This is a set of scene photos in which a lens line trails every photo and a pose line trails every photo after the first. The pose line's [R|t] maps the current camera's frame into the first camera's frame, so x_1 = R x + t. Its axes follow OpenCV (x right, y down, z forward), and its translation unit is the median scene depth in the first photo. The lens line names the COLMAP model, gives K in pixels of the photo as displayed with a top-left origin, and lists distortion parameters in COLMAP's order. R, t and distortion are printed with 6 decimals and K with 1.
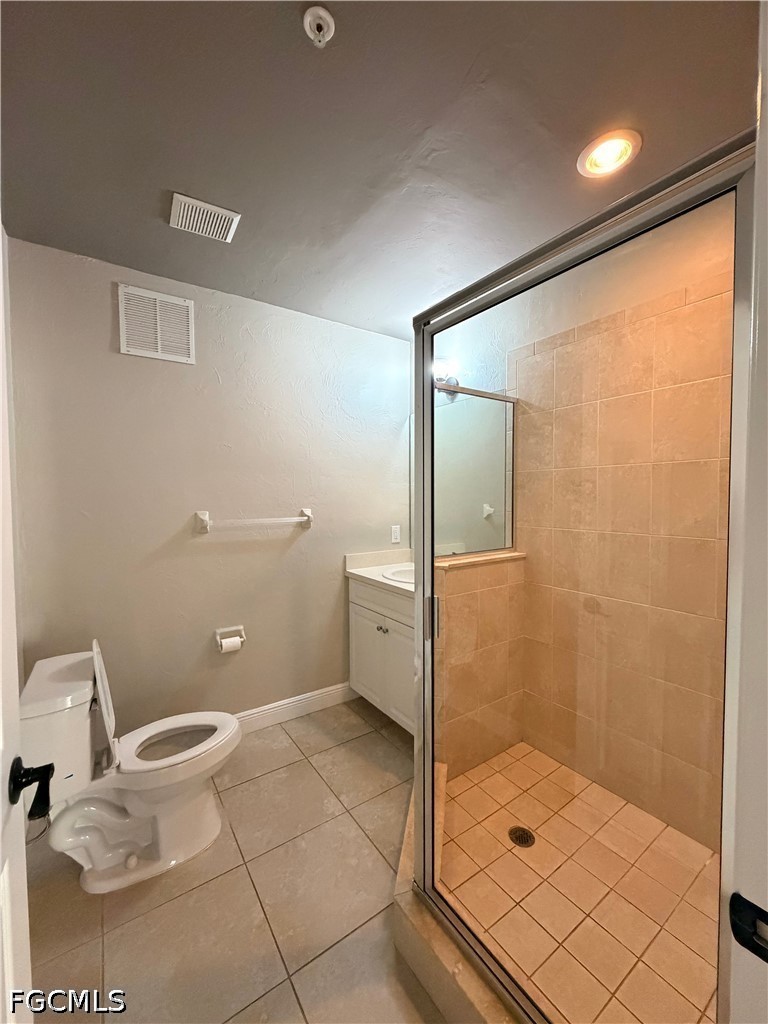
lens RADIAL K [[409.6, 0, 384.9], [0, 409.6, 509.4], [0, 0, 1]] dist [0.001632, 0.000284]
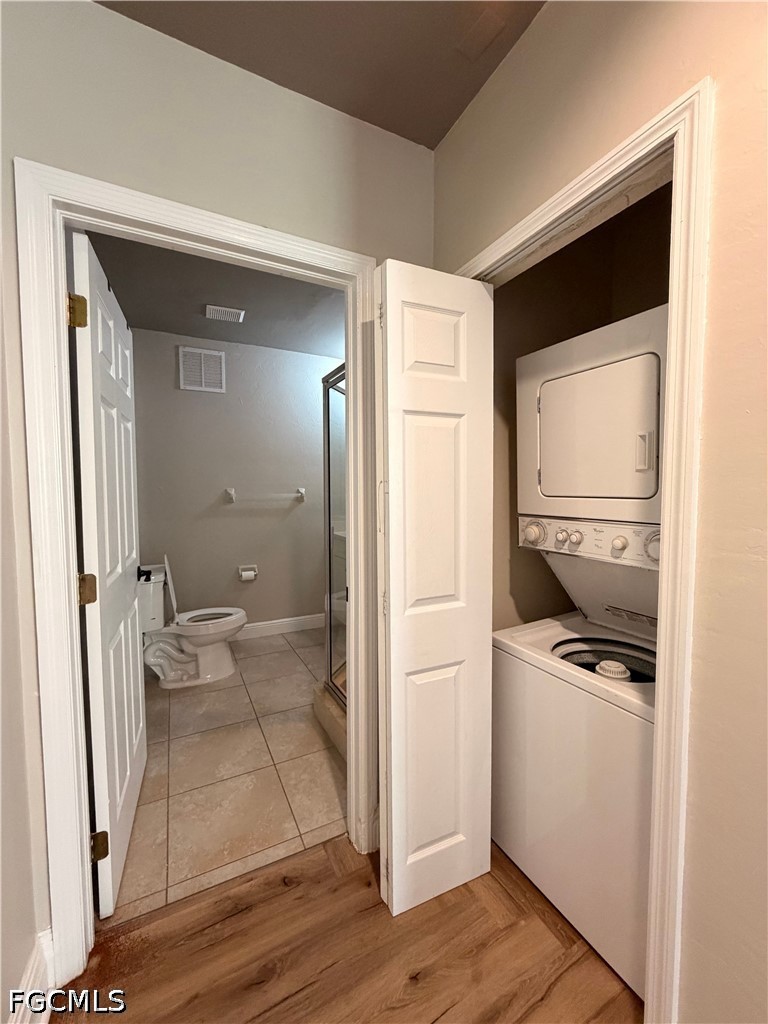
lens RADIAL K [[409.6, 0, 384.0], [0, 409.6, 509.8], [0, 0, 1]] dist [0.001632, 0.000284]
pose [[0.992136, 0.011439, -0.124644, 0.369150], [-0.009394, 0.999812, 0.016981, 0.062897], [0.124815, -0.015677, 0.992056, -0.524975]]
